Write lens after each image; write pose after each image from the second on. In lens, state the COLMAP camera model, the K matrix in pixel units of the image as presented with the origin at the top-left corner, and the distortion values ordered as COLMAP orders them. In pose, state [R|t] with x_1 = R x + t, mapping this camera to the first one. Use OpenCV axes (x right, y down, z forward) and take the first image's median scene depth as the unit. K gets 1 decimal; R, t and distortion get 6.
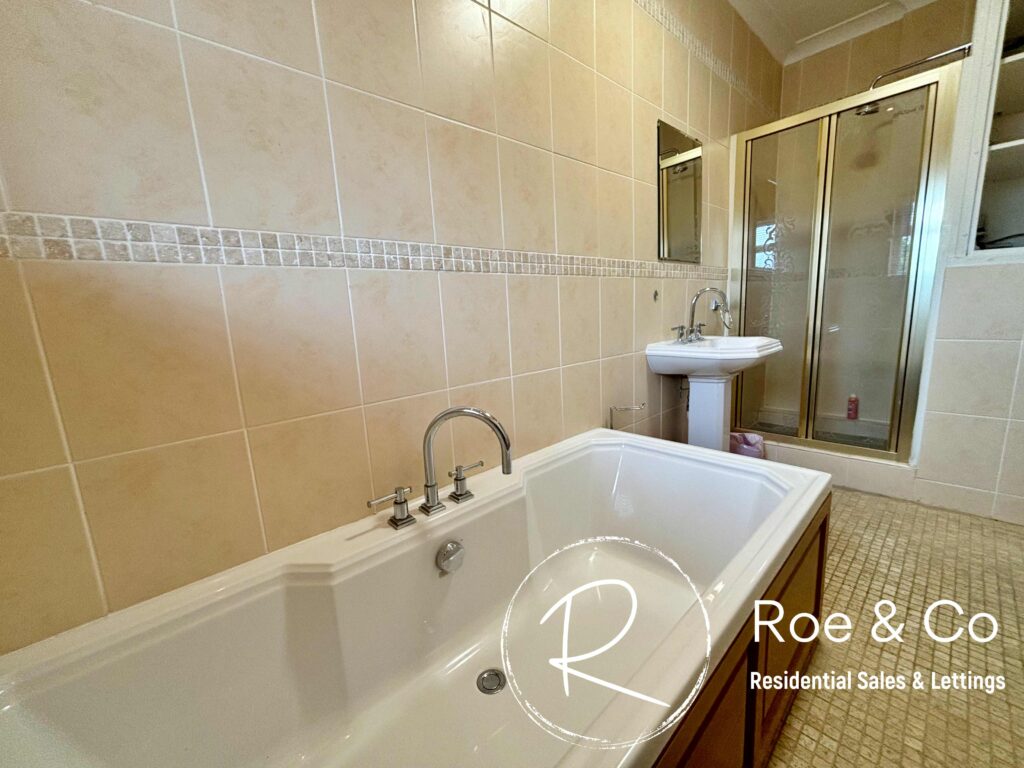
lens RADIAL K [[410.1, 0, 515.0], [0, 410.1, 379.9], [0, 0, 1]] dist [-0.001790, 0.000233]
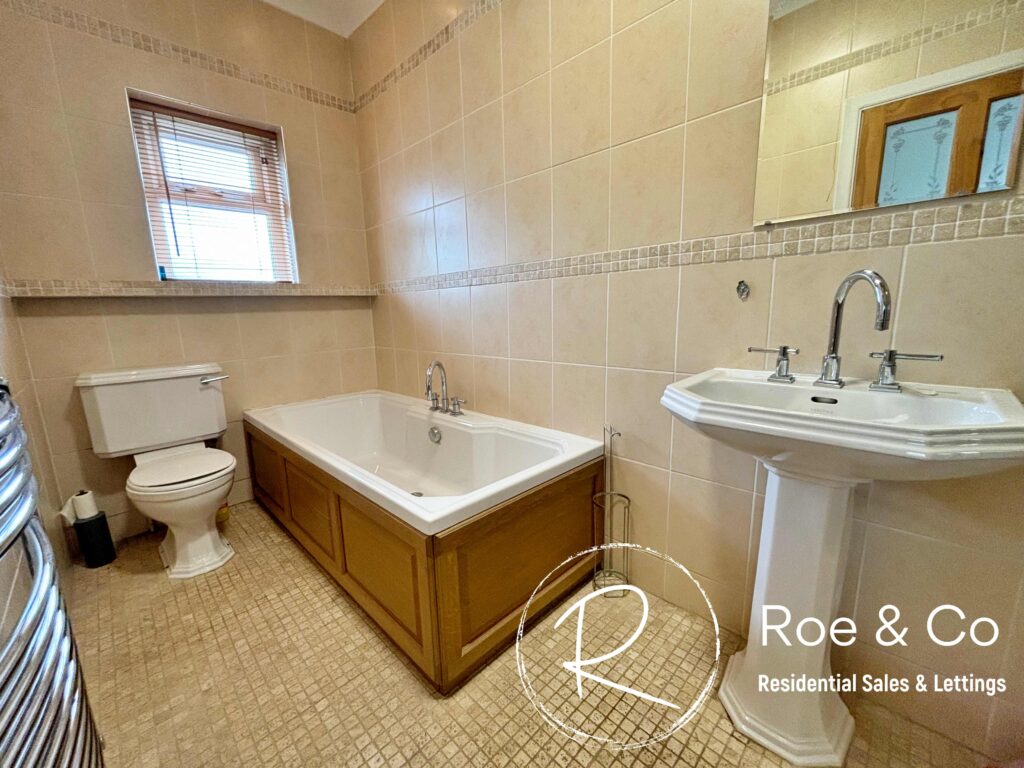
lens RADIAL K [[410.1, 0, 514.8], [0, 410.1, 389.0], [0, 0, 1]] dist [-0.001790, 0.000233]
pose [[0.056177, 0.223750, -0.973026, 1.199533], [-0.151511, 0.965189, 0.213201, -0.182365], [0.986858, 0.135447, 0.088122, 0.818132]]
